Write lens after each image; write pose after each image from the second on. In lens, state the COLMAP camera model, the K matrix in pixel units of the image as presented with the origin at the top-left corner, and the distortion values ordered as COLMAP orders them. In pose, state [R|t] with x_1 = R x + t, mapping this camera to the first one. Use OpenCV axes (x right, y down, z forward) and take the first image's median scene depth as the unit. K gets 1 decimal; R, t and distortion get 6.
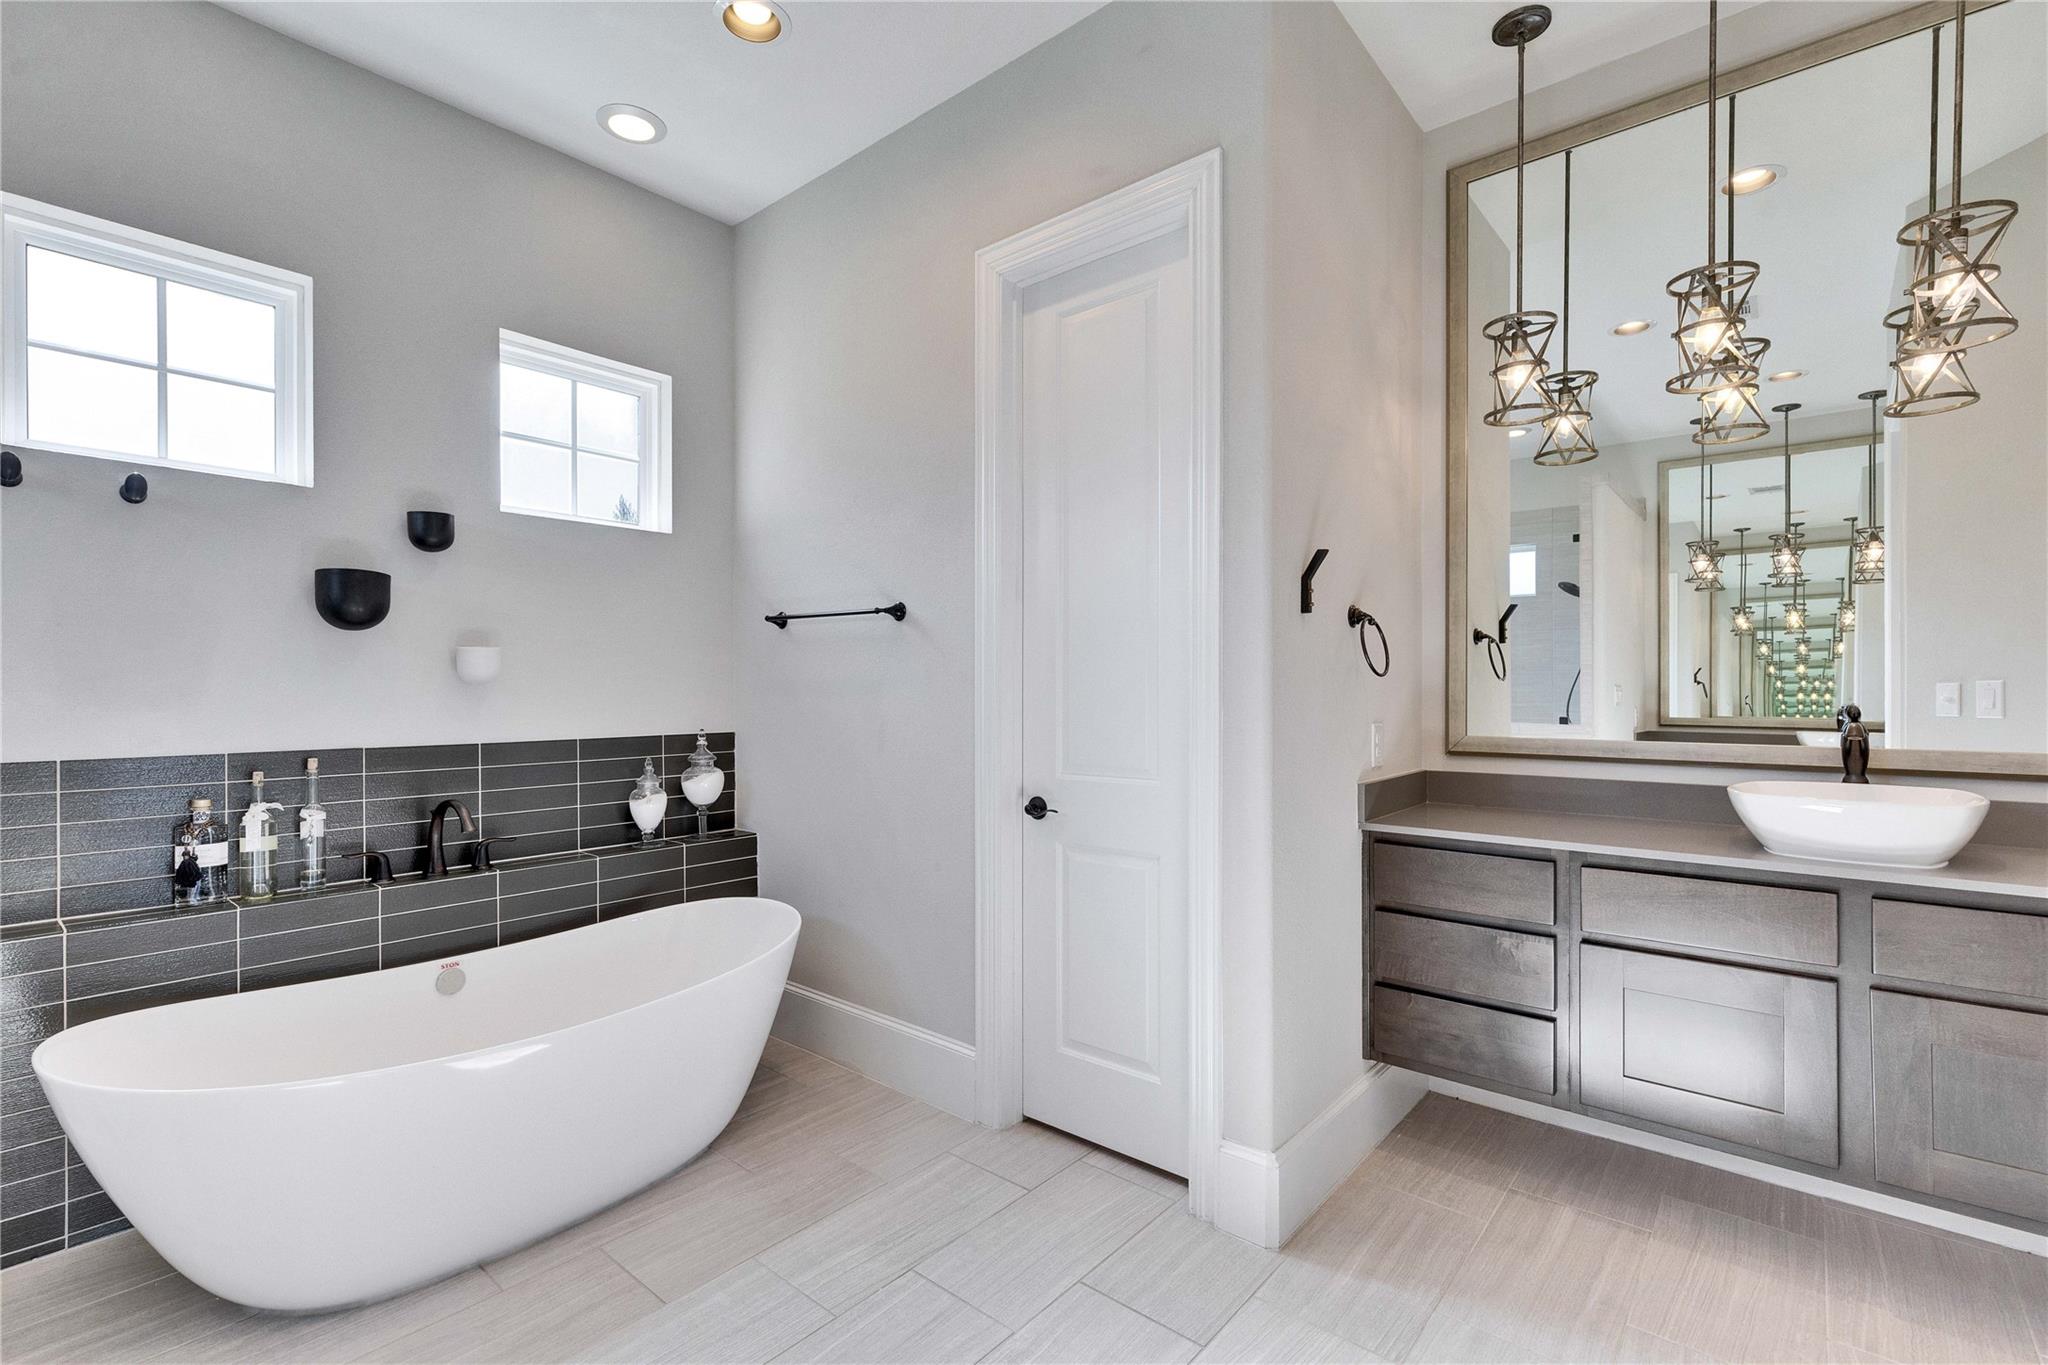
lens RADIAL K [[929.8, 0, 1016.2], [0, 929.8, 686.8], [0, 0, 1]] dist [0.012001, -0.000021]
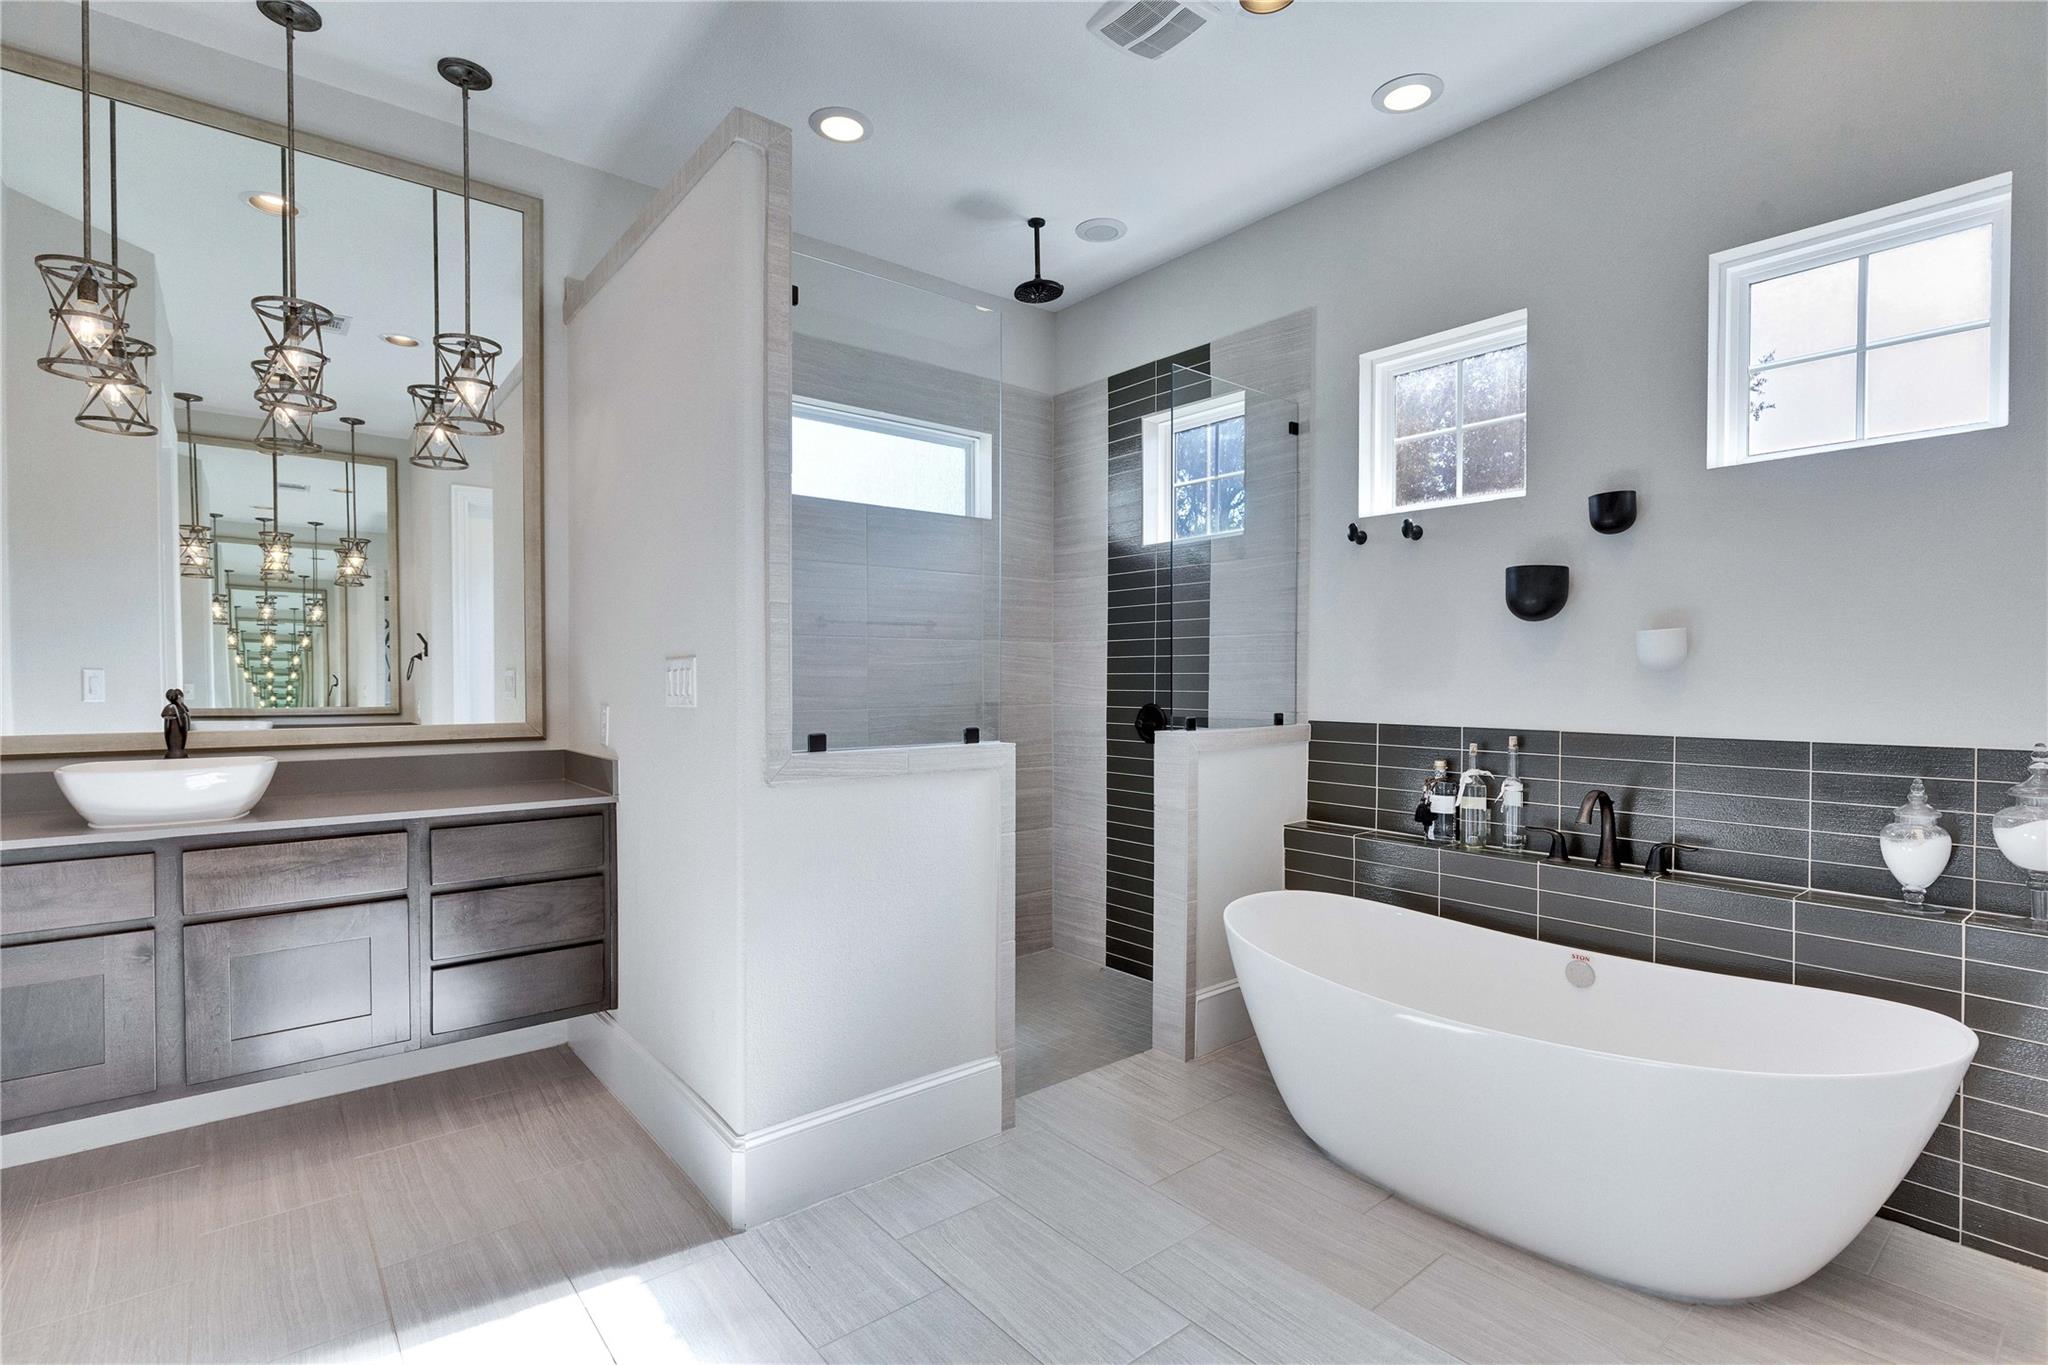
lens RADIAL K [[987.1, 0, 1025.6], [0, 987.1, 674.6], [0, 0, 1]] dist [0.023638, 0.000032]
pose [[-0.160465, 0.001855, -0.987040, 0.512366], [0.001371, 0.999998, 0.001656, -0.001125], [0.987041, -0.001087, -0.160467, 0.587859]]
